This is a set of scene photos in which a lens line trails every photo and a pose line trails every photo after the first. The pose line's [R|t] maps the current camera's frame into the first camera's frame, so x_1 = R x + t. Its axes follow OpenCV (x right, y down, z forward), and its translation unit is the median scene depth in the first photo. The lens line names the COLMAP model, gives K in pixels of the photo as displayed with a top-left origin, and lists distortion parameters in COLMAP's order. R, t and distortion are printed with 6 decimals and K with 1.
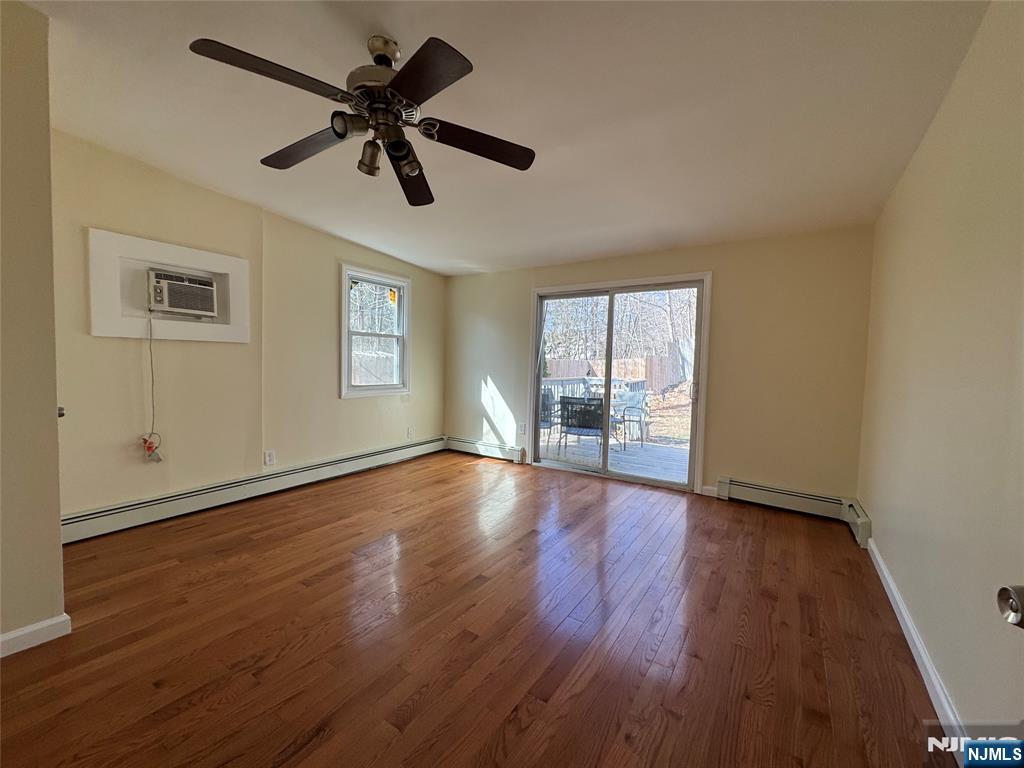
lens RADIAL K [[408.2, 0, 512.3], [0, 408.2, 384.8], [0, 0, 1]] dist [-0.004322, 0.000392]
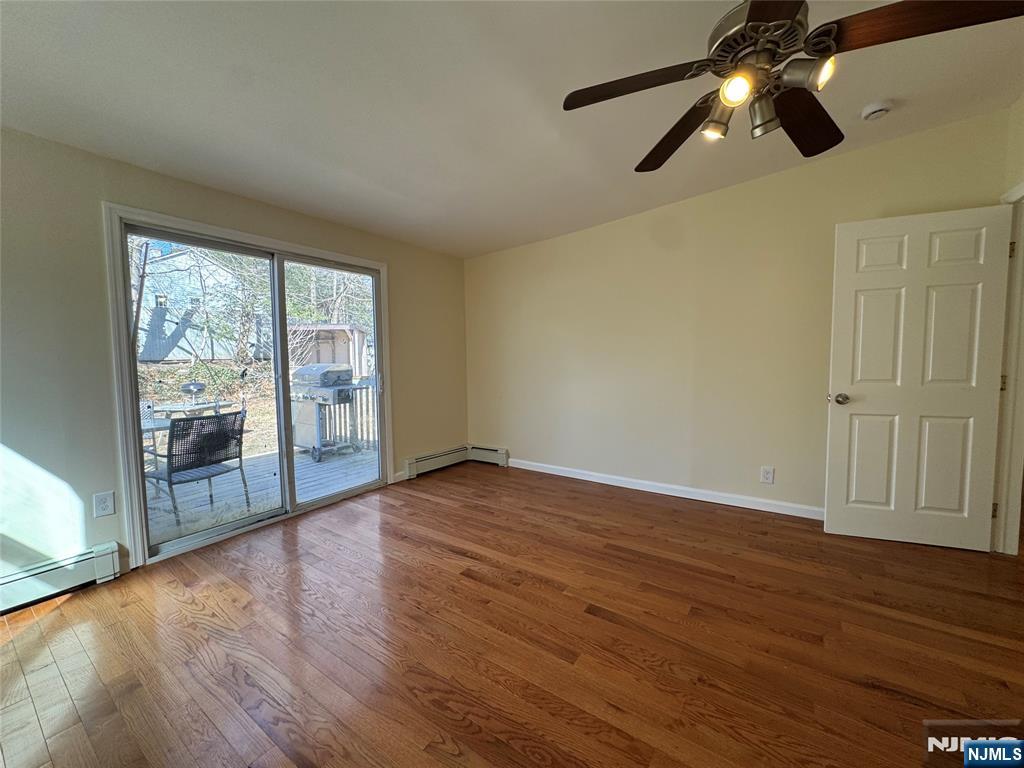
lens RADIAL K [[408.2, 0, 512.7], [0, 408.2, 382.0], [0, 0, 1]] dist [-0.004322, 0.000392]
pose [[0.011745, -0.086394, 0.996192, -0.533166], [0.060291, 0.994509, 0.085537, -0.053036], [-0.998112, 0.059057, 0.016890, 0.671774]]
